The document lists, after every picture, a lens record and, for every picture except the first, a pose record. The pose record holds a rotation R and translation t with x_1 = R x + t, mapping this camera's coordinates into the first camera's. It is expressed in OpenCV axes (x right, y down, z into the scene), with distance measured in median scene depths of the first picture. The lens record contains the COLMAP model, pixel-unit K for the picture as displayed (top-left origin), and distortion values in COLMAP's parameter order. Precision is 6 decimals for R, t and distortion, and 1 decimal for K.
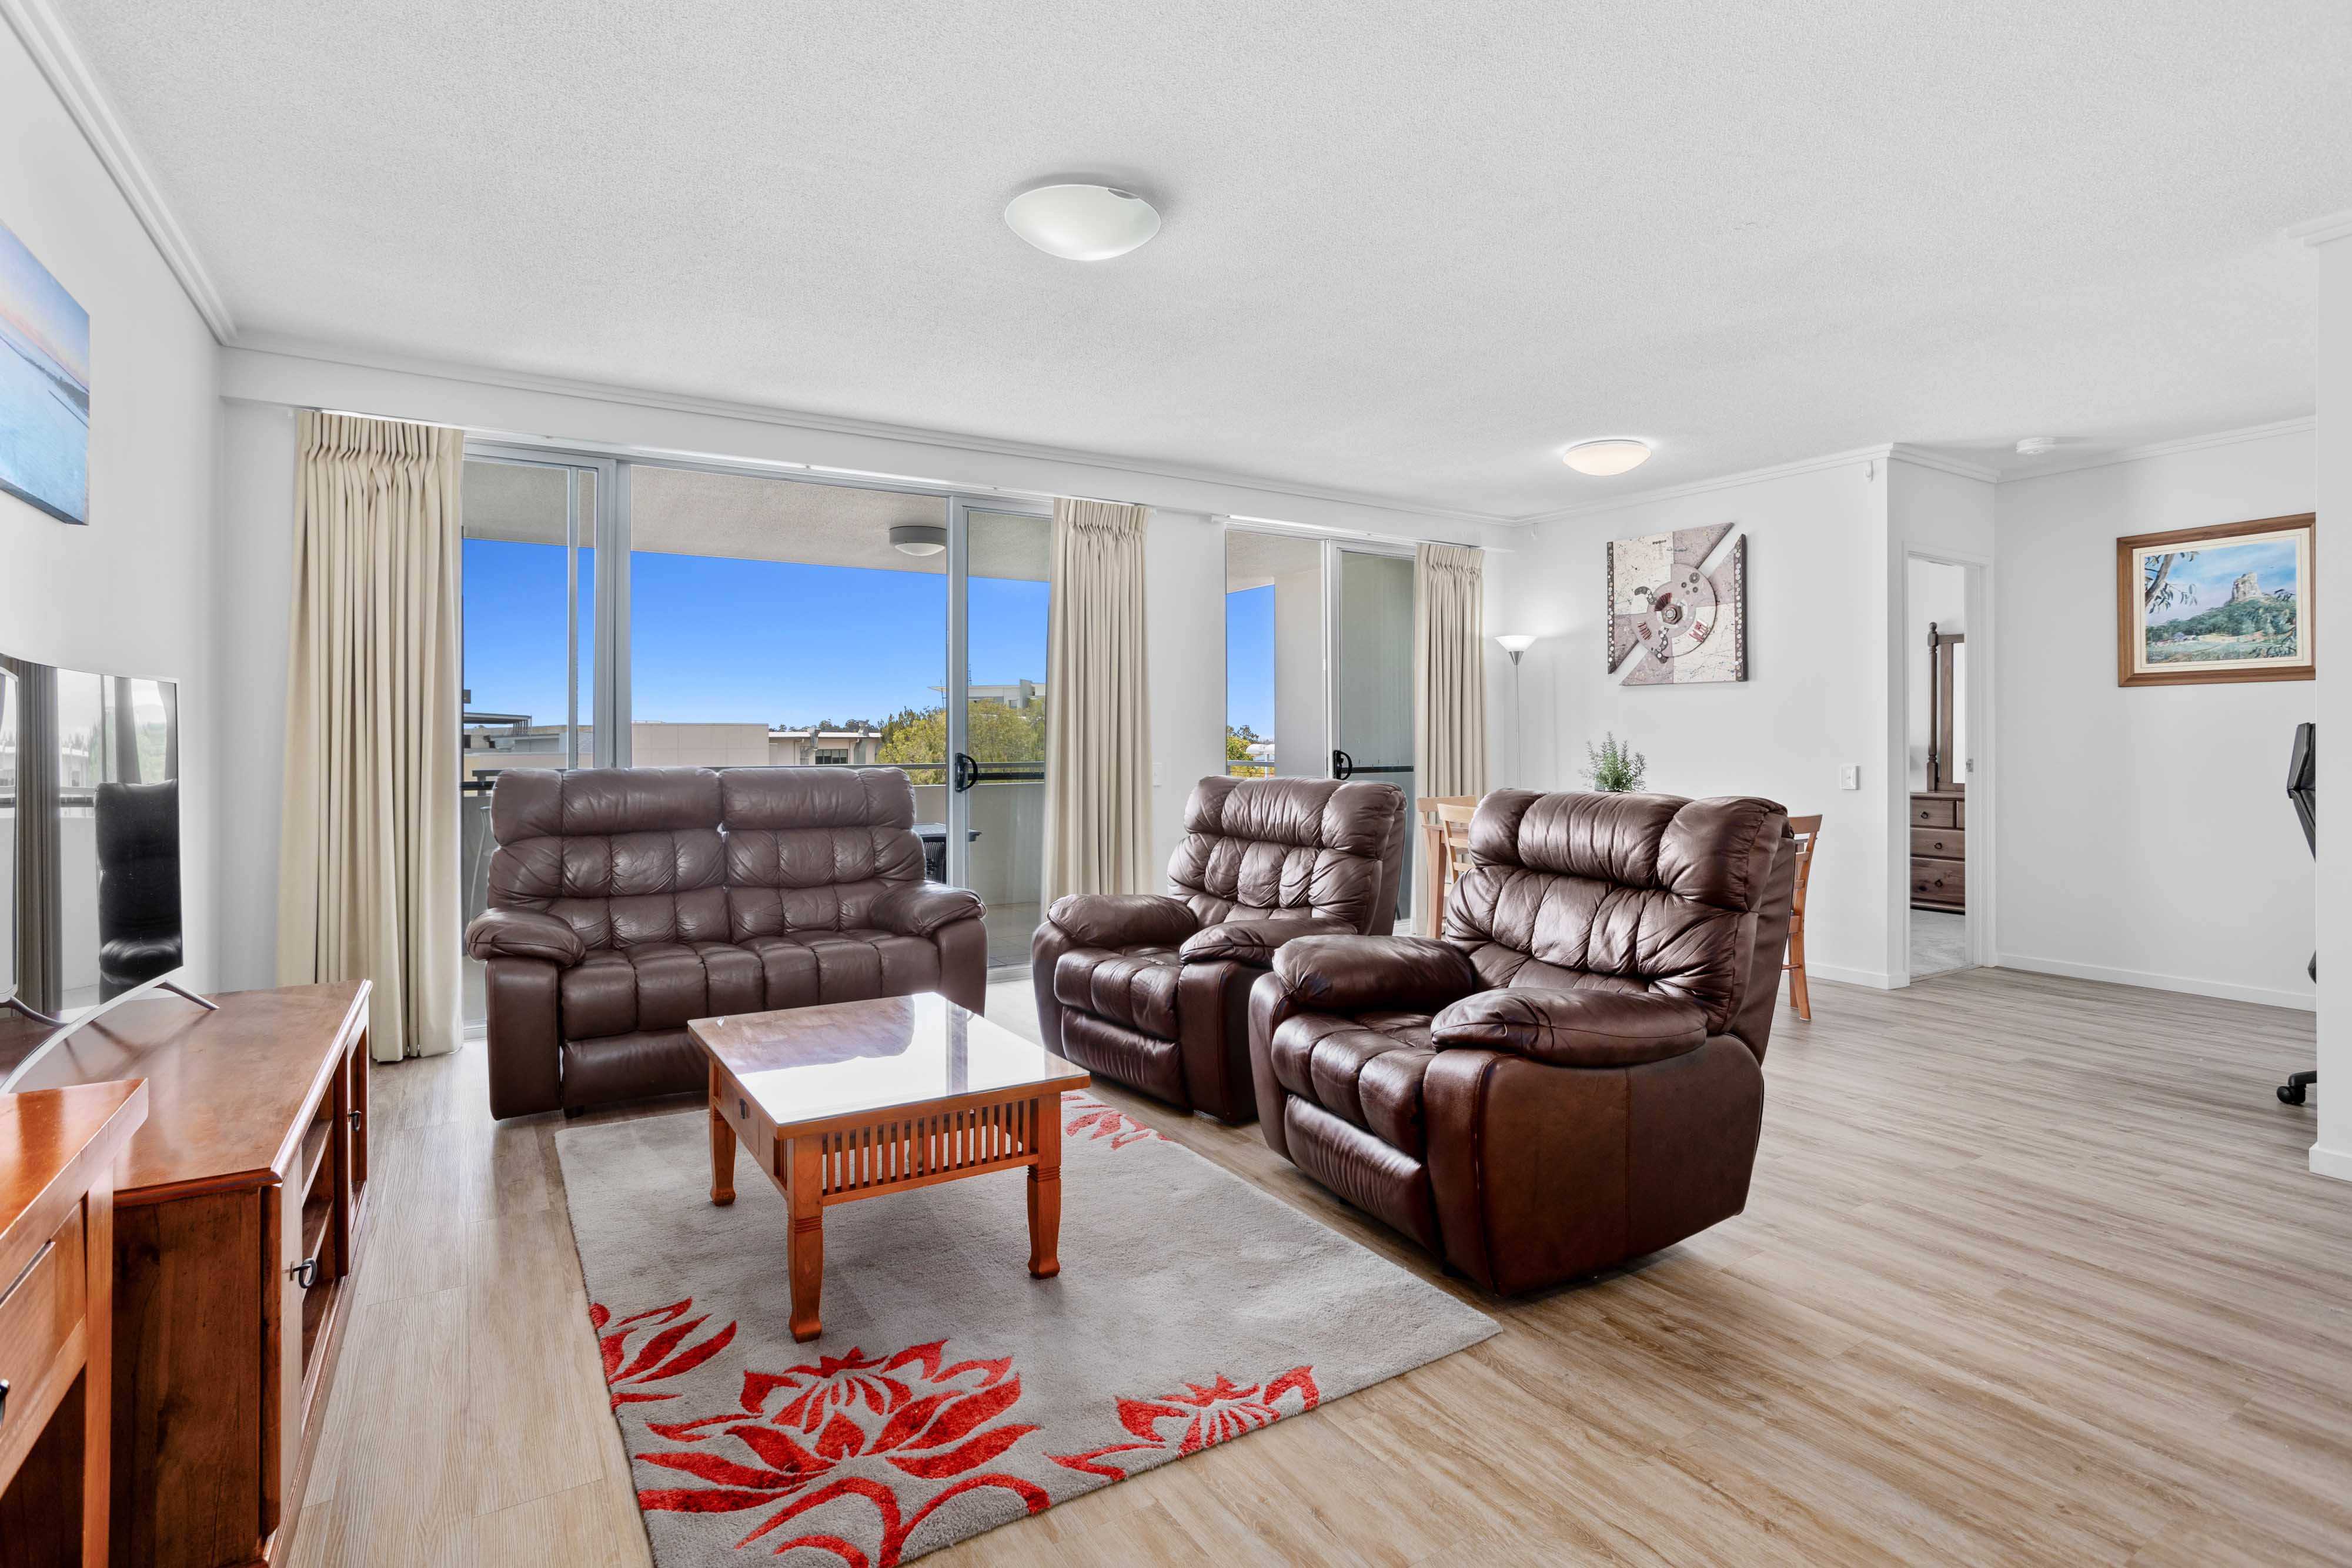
lens RADIAL K [[1137.3, 0, 1164.5], [0, 1137.3, 750.4], [0, 0, 1]] dist [-0.022680, 0.000631]
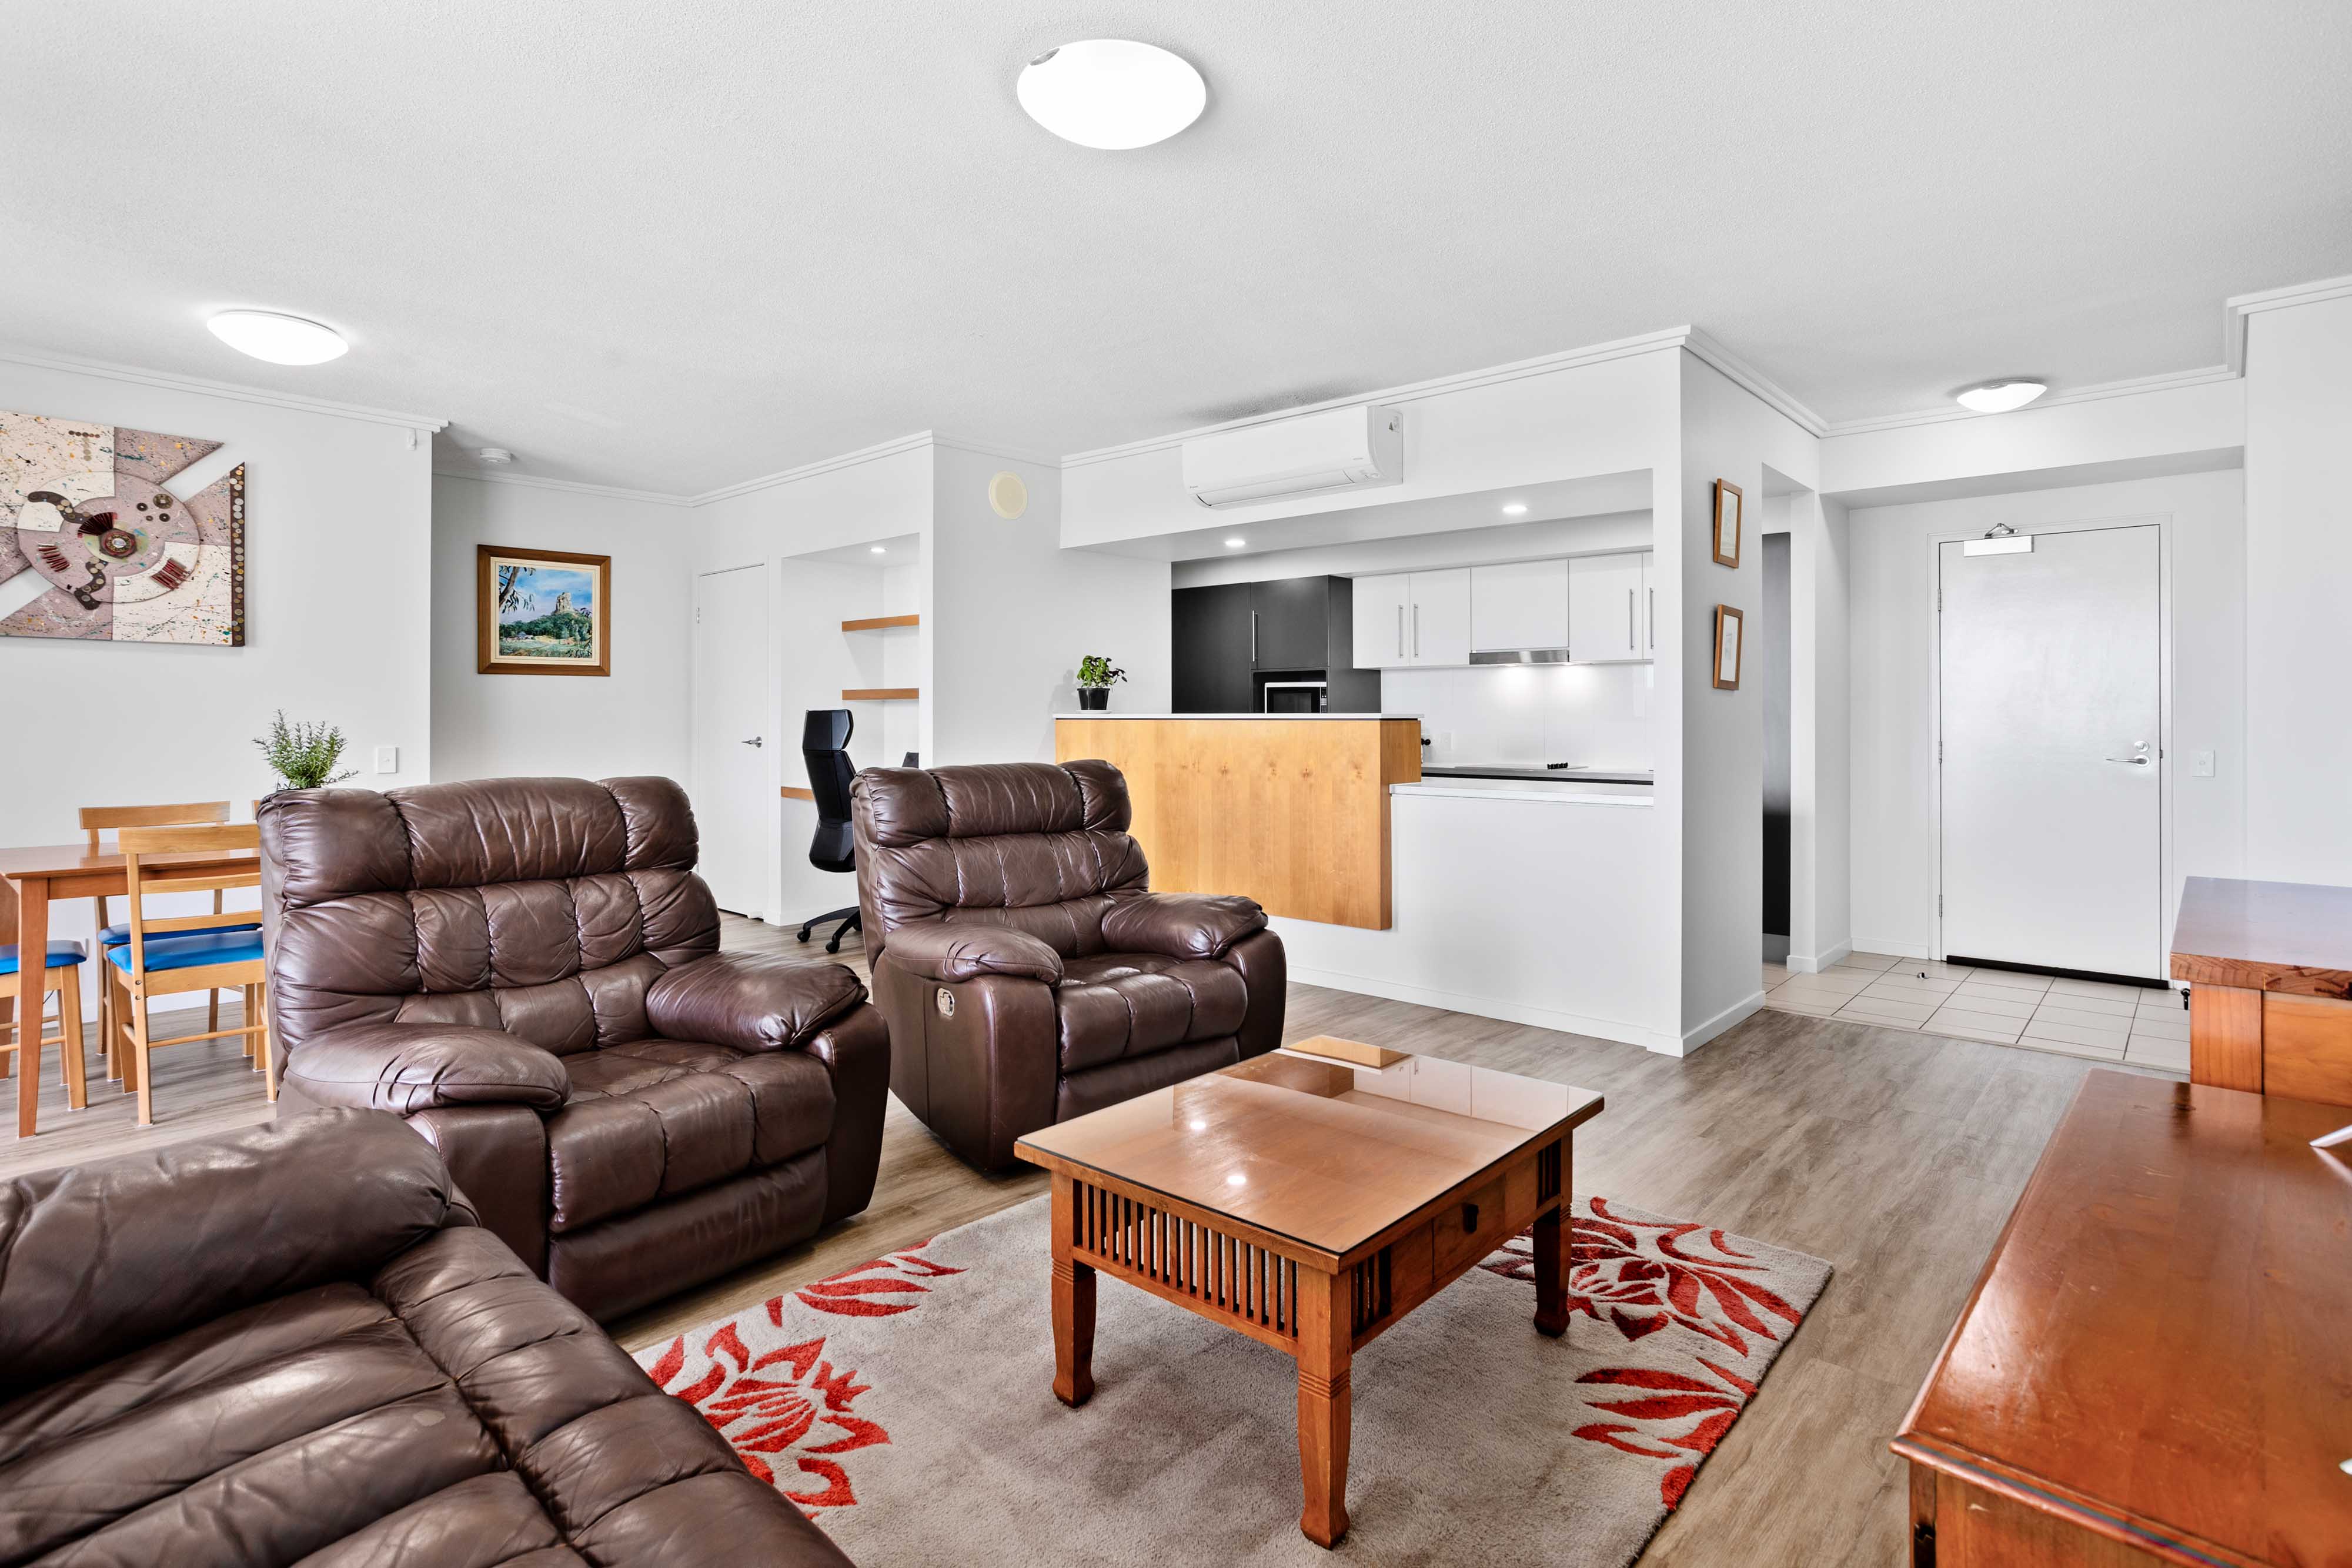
lens RADIAL K [[1137.3, 0, 1164.5], [0, 1137.3, 750.4], [0, 0, 1]] dist [-0.022680, 0.000631]
pose [[-0.251369, -0.026320, 0.967533, -0.508828], [0.004374, 0.999589, 0.028328, -0.008212], [-0.967881, 0.011353, -0.251151, 0.679200]]
